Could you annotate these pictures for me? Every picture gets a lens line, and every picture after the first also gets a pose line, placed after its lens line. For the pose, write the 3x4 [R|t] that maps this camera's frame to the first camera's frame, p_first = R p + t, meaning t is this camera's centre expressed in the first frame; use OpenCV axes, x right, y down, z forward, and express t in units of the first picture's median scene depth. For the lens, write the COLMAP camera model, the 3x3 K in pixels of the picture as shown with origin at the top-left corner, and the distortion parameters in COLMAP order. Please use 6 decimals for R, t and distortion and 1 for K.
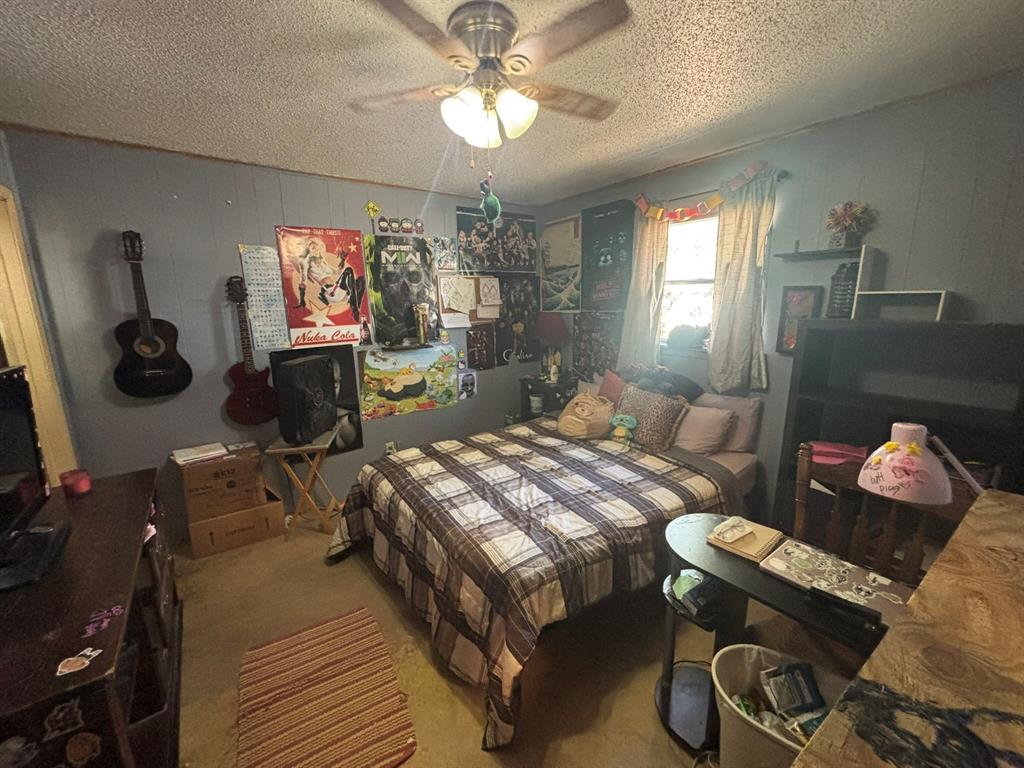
lens RADIAL K [[413.0, 0, 512.0], [0, 413.0, 384.0], [0, 0, 1]] dist [-0.000328, -0.000054]
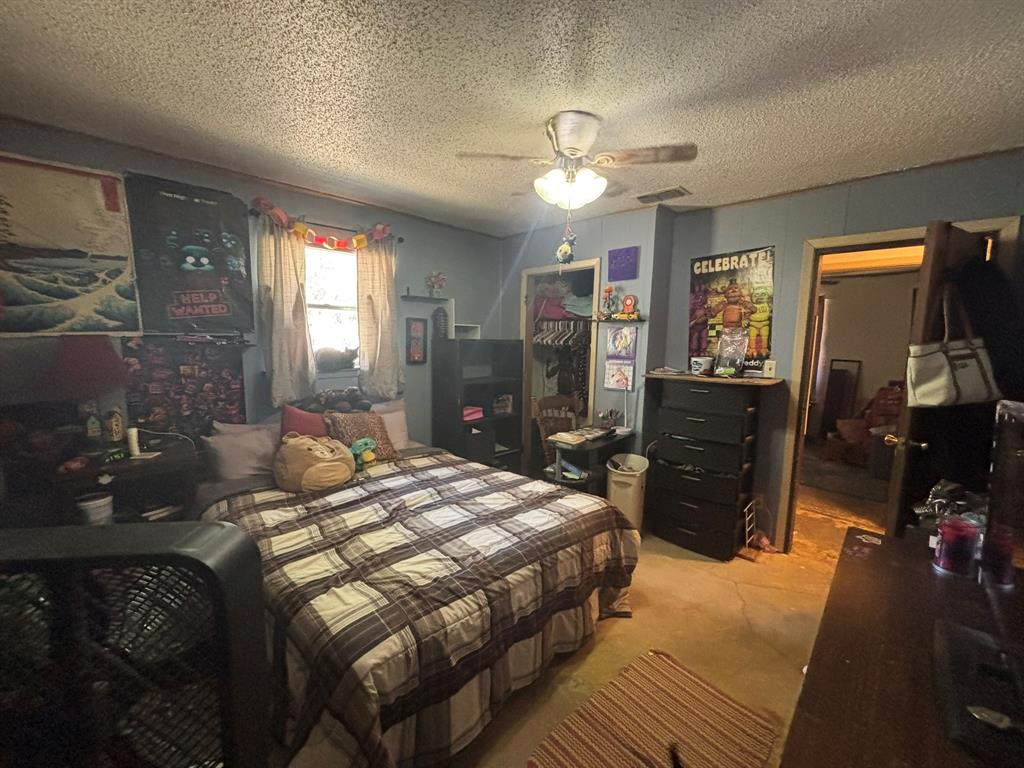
lens RADIAL K [[413.0, 0, 512.0], [0, 413.0, 384.0], [0, 0, 1]] dist [-0.000328, -0.000054]
pose [[-0.174221, -0.108835, 0.978674, -0.787593], [0.175869, 0.974454, 0.139674, -0.136320], [-0.968874, 0.196452, -0.150629, 0.842535]]
